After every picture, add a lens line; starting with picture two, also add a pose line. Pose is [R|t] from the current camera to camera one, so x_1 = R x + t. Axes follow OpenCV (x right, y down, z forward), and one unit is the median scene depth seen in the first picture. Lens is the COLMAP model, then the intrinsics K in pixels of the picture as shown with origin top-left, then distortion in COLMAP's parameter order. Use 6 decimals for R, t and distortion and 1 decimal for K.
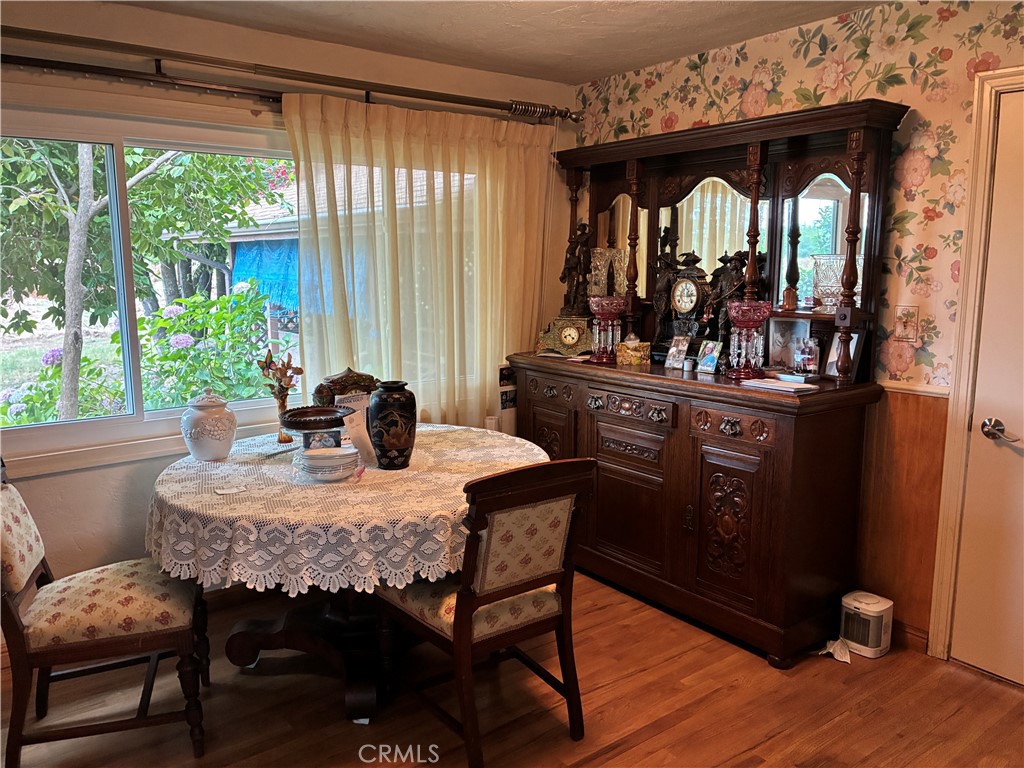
lens RADIAL K [[775.4, 0, 512.5], [0, 775.4, 384.8], [0, 0, 1]] dist [0.045054, -0.058695]
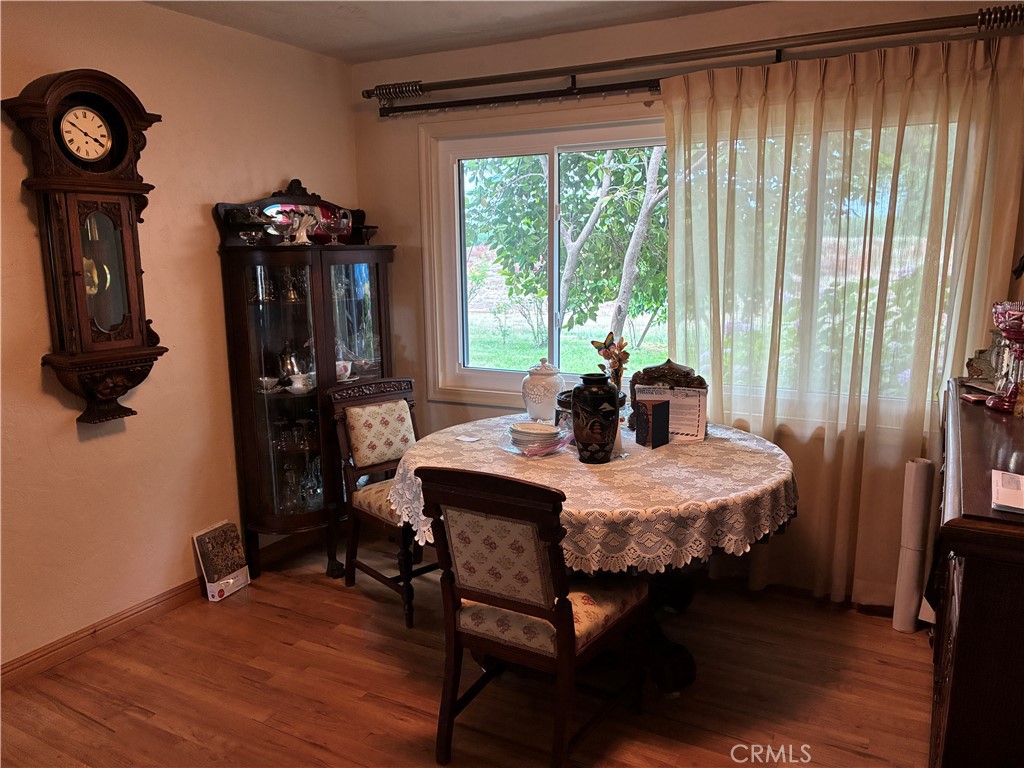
lens RADIAL K [[775.4, 0, 511.0], [0, 775.4, 383.5], [0, 0, 1]] dist [0.045054, -0.058695]
pose [[0.396079, 0.156009, -0.904866, 0.670556], [-0.132948, 0.984820, 0.111600, -0.084333], [0.908541, 0.076098, 0.410807, 0.496372]]
